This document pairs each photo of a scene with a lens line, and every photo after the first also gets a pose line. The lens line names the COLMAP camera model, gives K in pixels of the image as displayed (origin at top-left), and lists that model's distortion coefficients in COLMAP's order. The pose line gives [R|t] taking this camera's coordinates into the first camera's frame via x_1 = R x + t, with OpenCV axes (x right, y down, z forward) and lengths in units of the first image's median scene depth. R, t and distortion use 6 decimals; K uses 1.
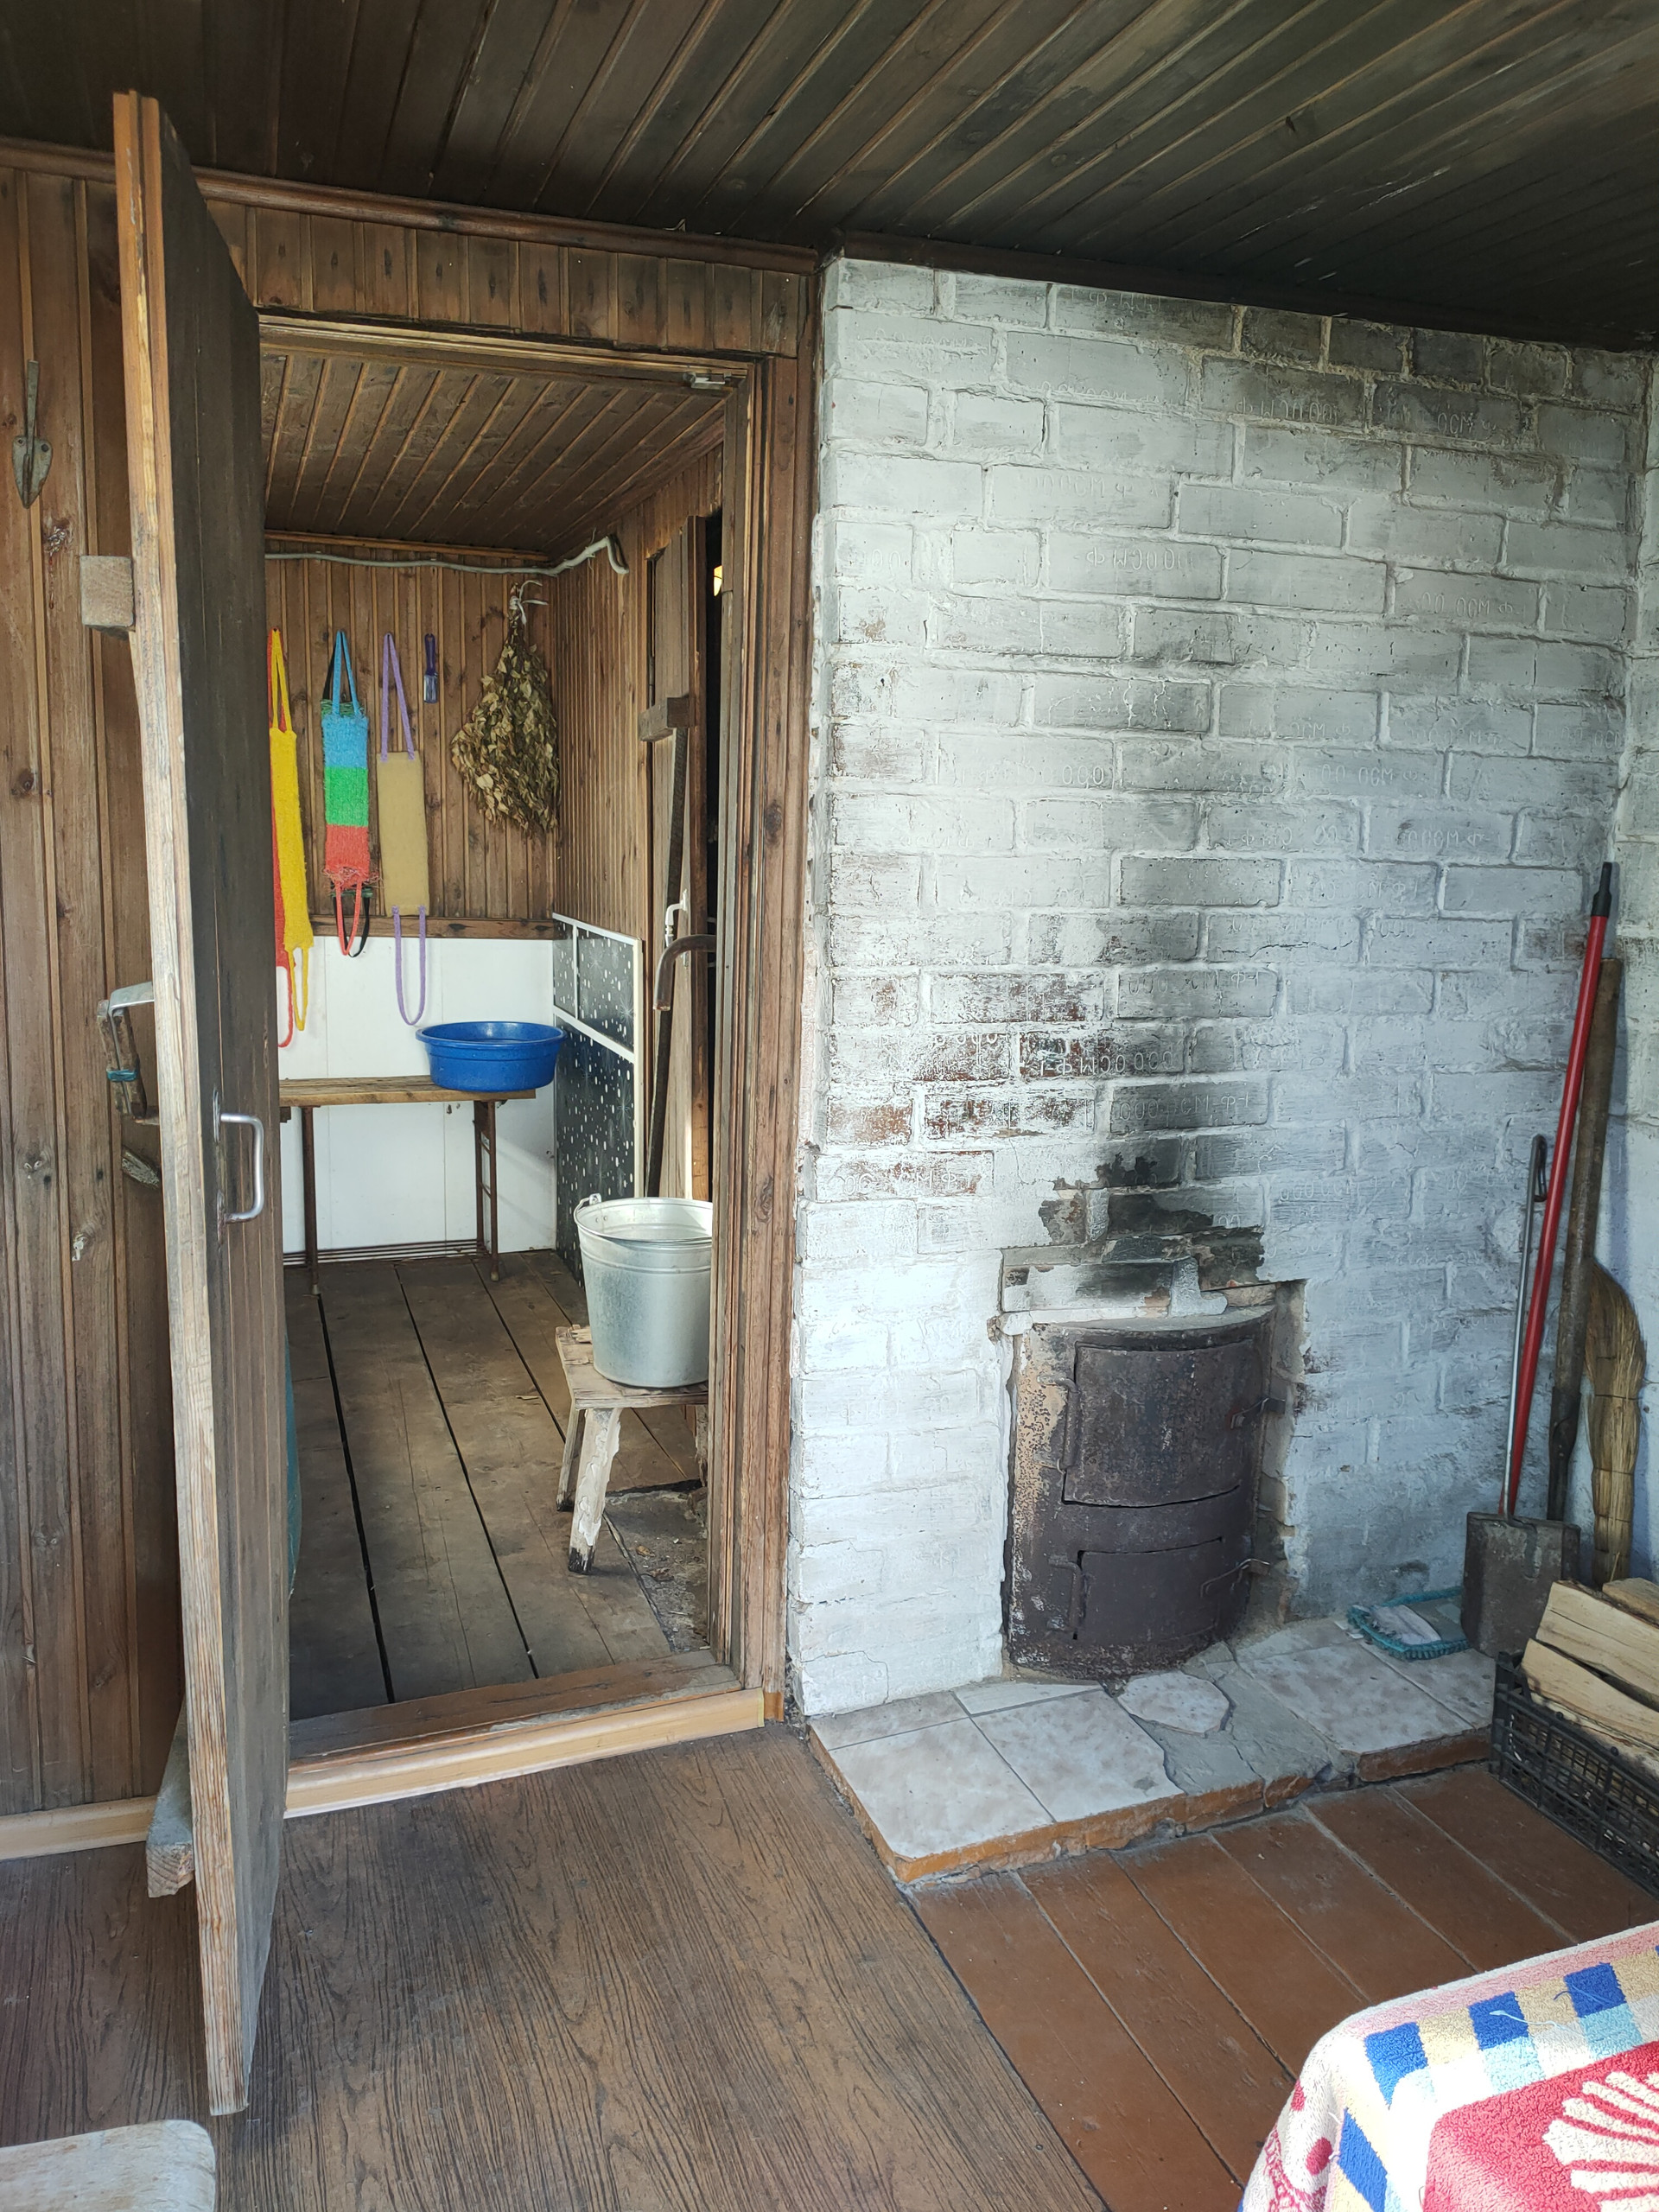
lens RADIAL K [[1703.7, 0, 839.4], [0, 1703.7, 1116.9], [0, 0, 1]] dist [0.088629, -0.119353]
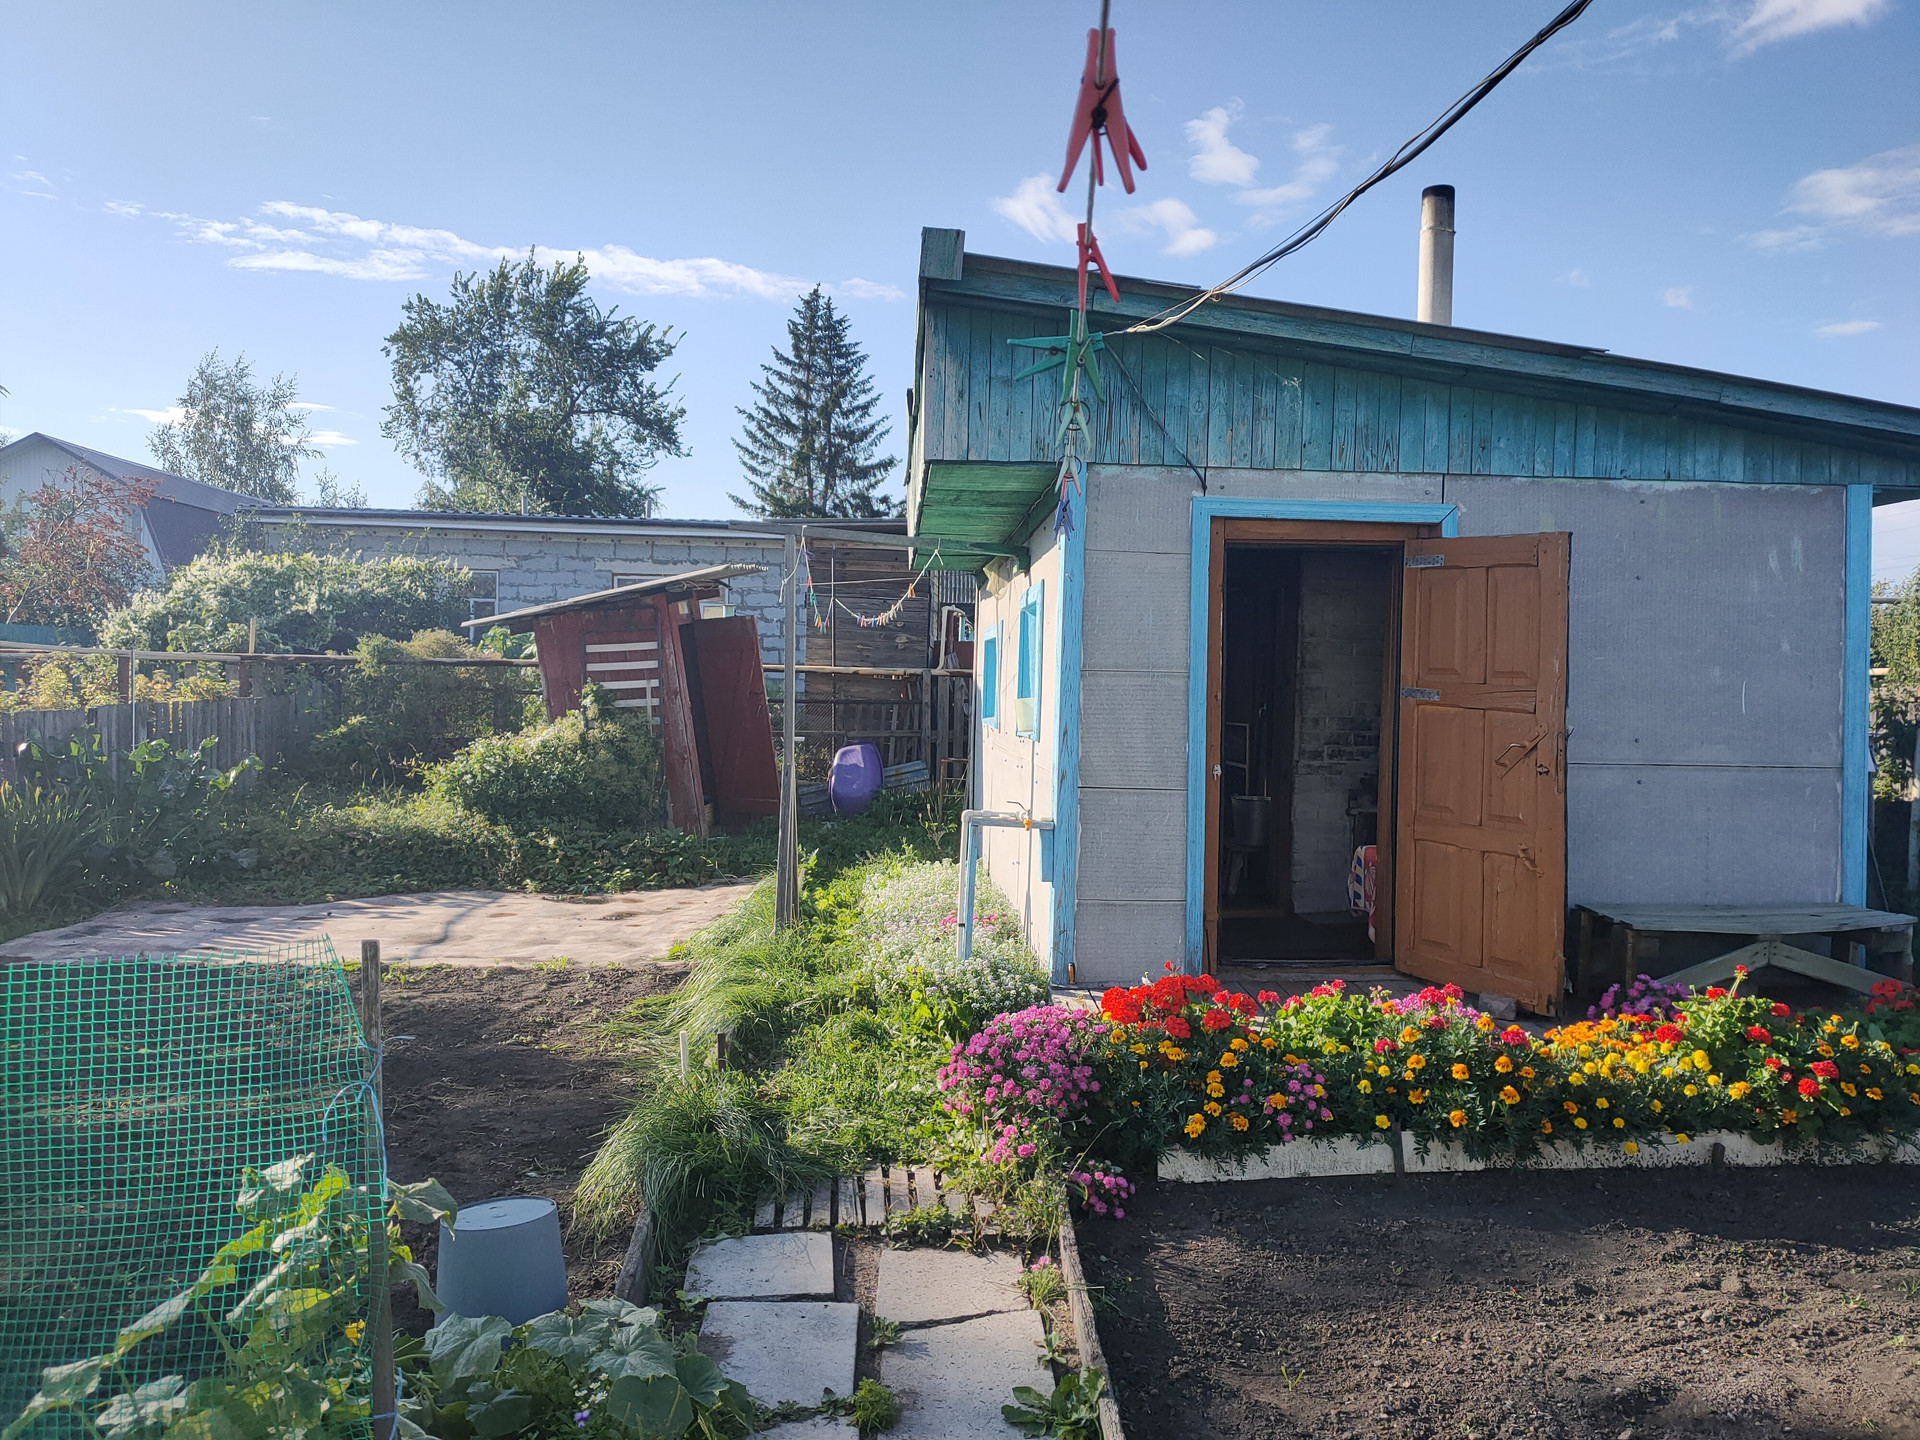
lens RADIAL K [[1478.8, 0, 957.4], [0, 1478.8, 721.5], [0, 0, 1]] dist [0.088629, -0.119353]
pose [[0.956538, 0.001850, -0.291601, 0.114494], [-0.046449, 0.988179, -0.146096, 0.227823], [0.287884, 0.153291, 0.945317, -1.214750]]
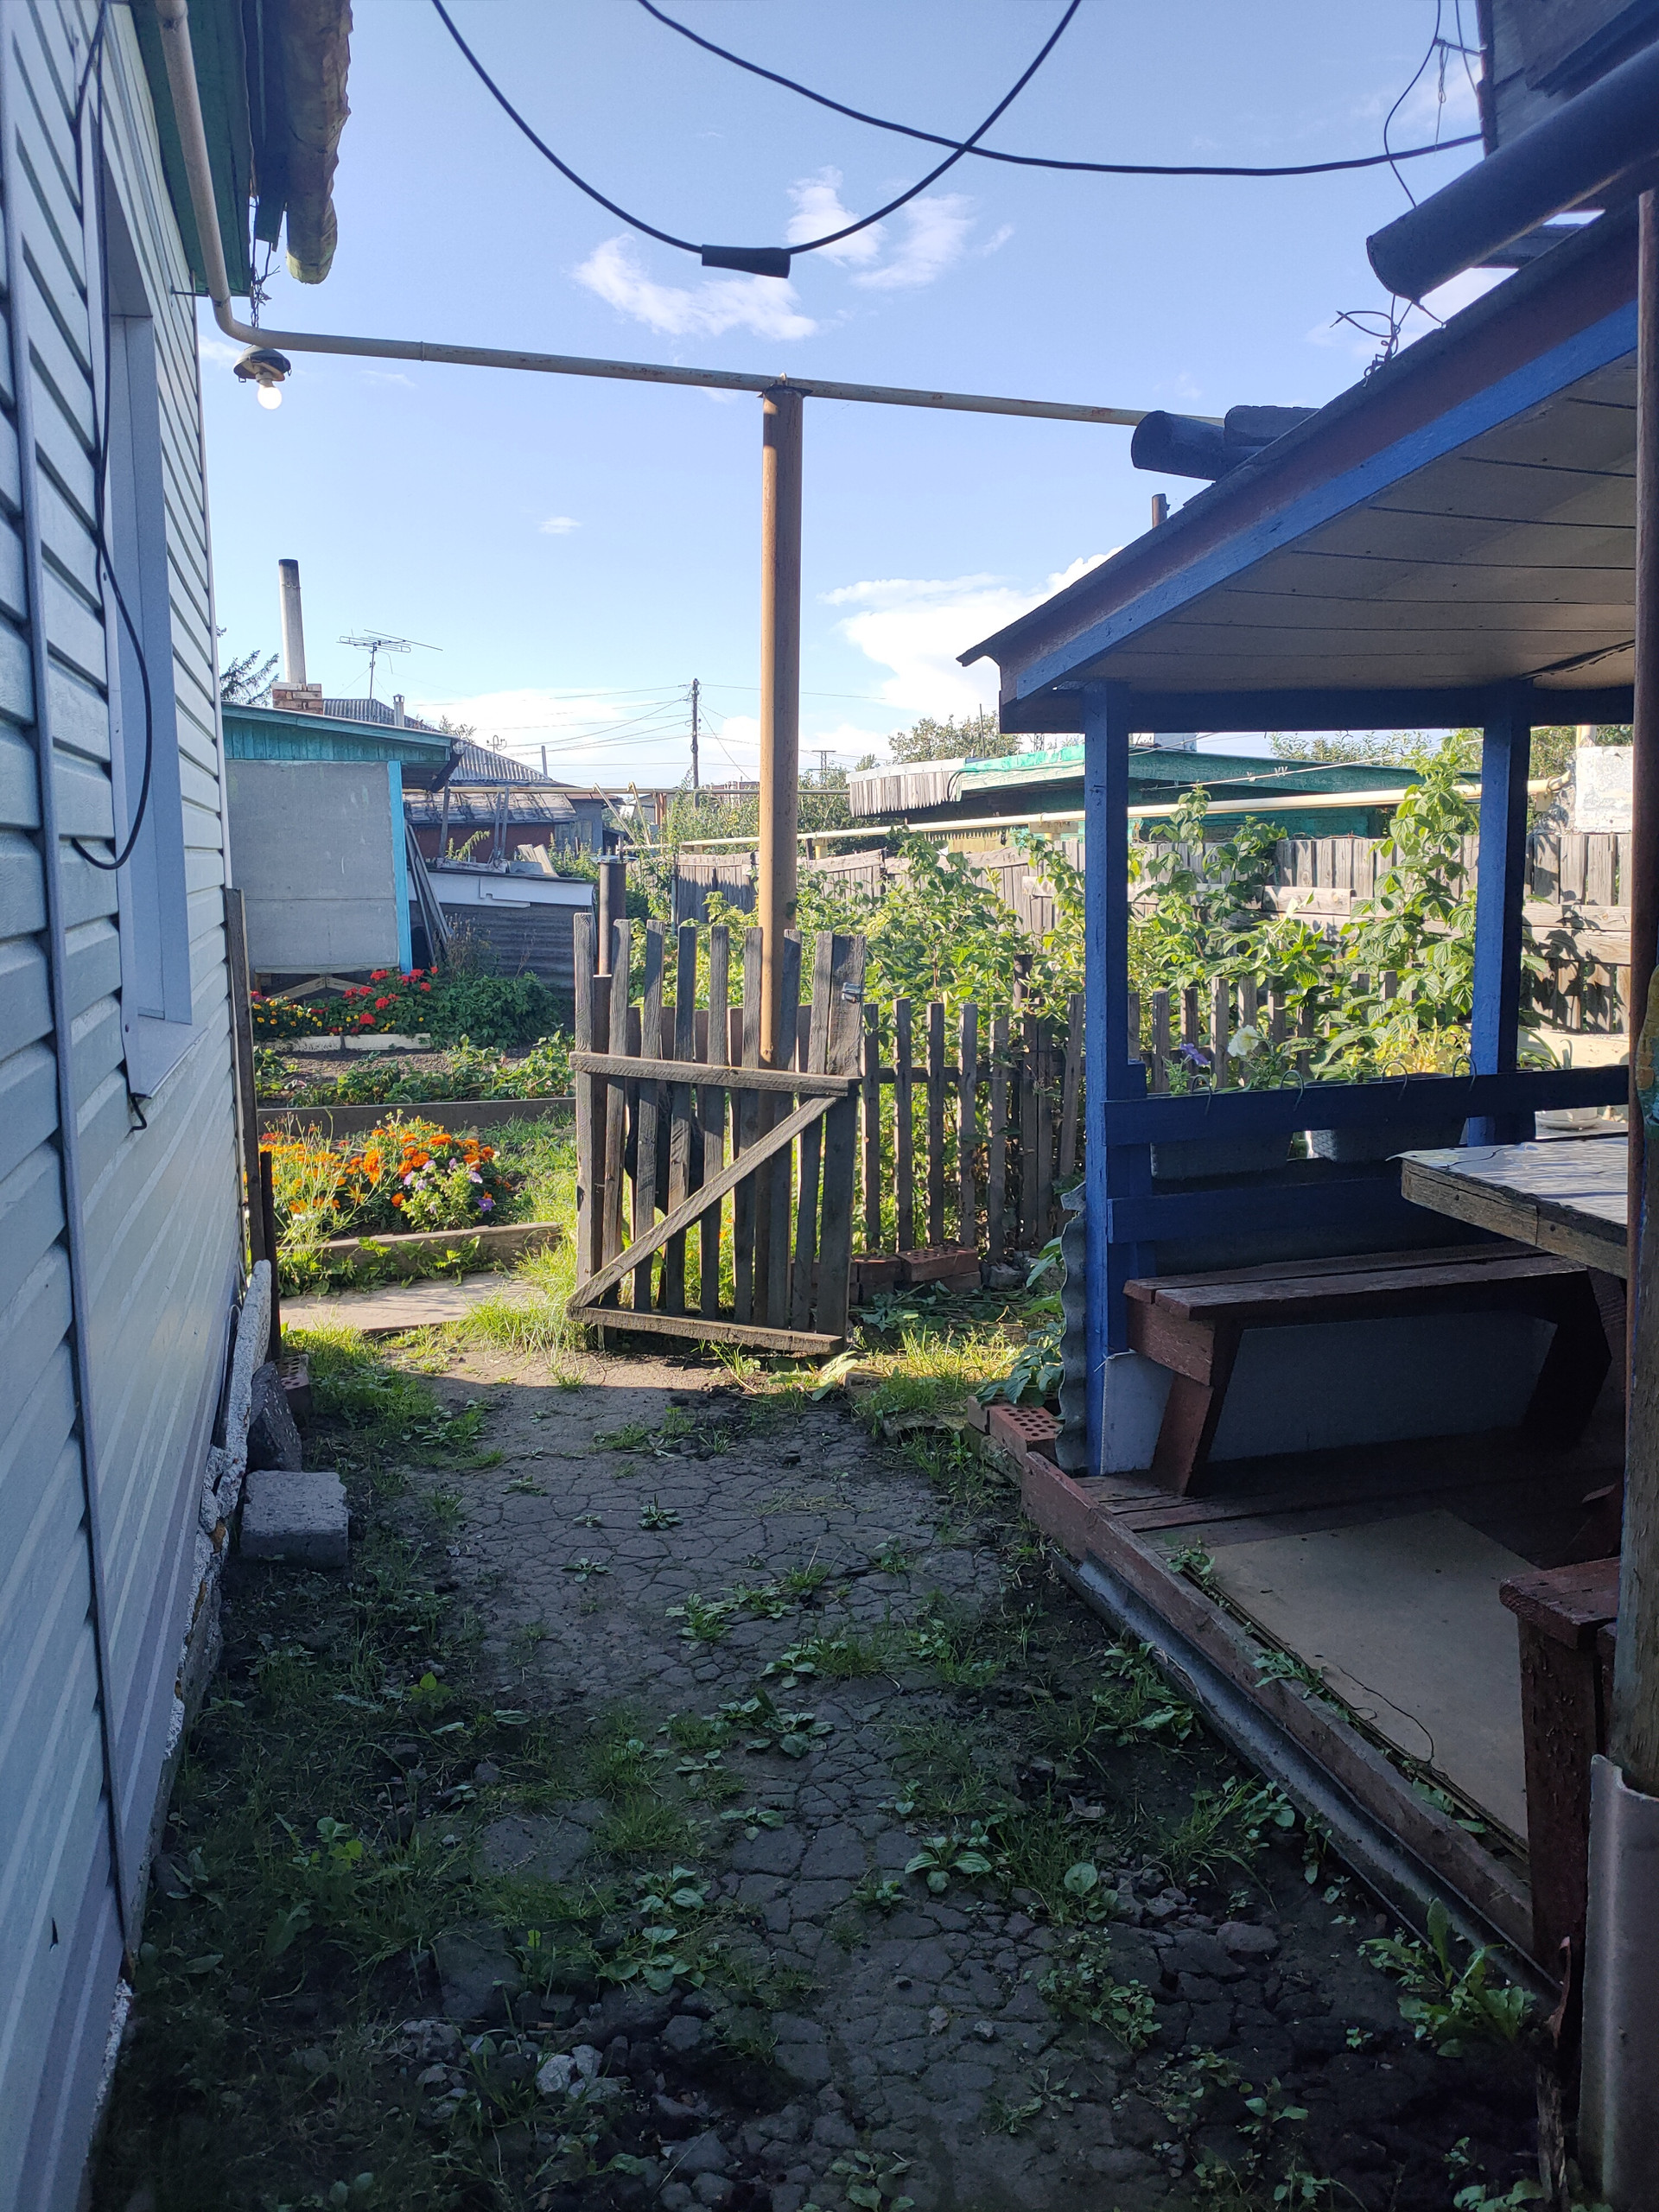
lens RADIAL K [[1703.7, 0, 839.4], [0, 1703.7, 1116.9], [0, 0, 1]] dist [0.088629, -0.119353]
pose [[0.996642, -0.018721, -0.079712, 1.476232], [0.016825, 0.999561, -0.024395, 0.521495], [0.080134, 0.022972, 0.996519, -2.756324]]
